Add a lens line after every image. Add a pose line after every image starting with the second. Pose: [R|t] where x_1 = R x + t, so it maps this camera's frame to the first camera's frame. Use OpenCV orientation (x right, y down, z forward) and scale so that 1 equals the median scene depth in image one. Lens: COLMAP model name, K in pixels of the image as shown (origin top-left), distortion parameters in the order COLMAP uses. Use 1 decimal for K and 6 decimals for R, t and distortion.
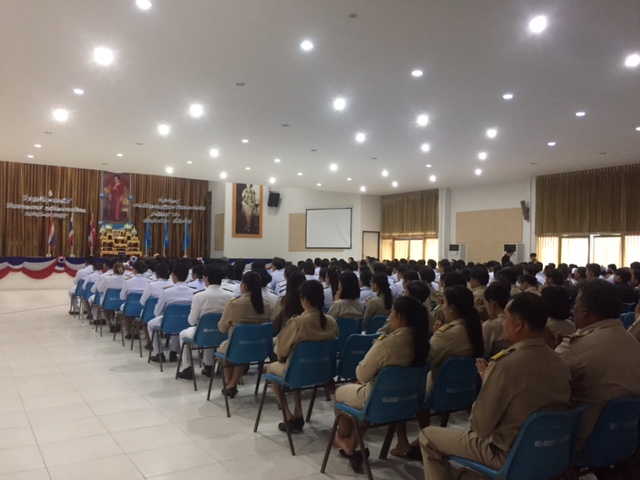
lens RADIAL K [[547.4, 0, 320.4], [0, 547.4, 238.8], [0, 0, 1]] dist [0.076350, -0.110075]
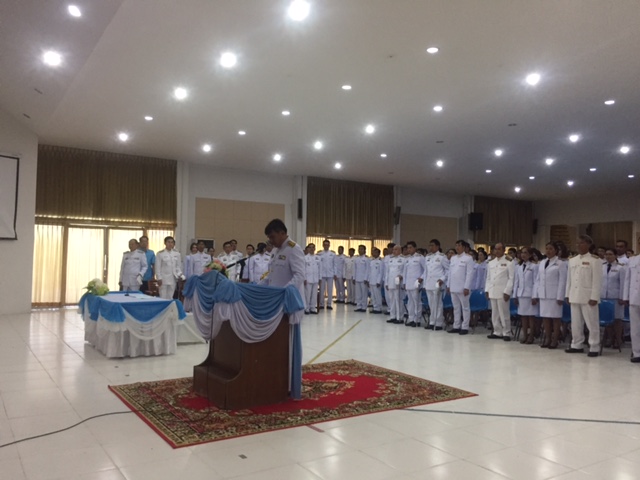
lens RADIAL K [[547.4, 0, 319.6], [0, 547.4, 238.9], [0, 0, 1]] dist [0.076350, -0.110075]
pose [[-0.000955, 0.018844, 0.999822, -0.453339], [-0.047567, 0.998690, -0.018868, 0.013940], [-0.998868, -0.047577, -0.000057, 0.731410]]
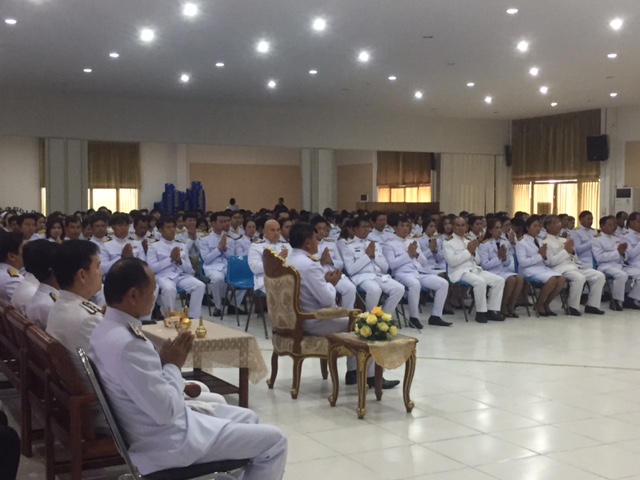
lens RADIAL K [[863.2, 0, 318.8], [0, 863.2, 228.8], [0, 0, 1]] dist [0.068540, 0.000000]
pose [[-0.995729, -0.022232, 0.089604, -0.013660], [-0.022260, 0.999752, 0.000688, 0.028369], [-0.089597, -0.001309, -0.995977, 1.031581]]
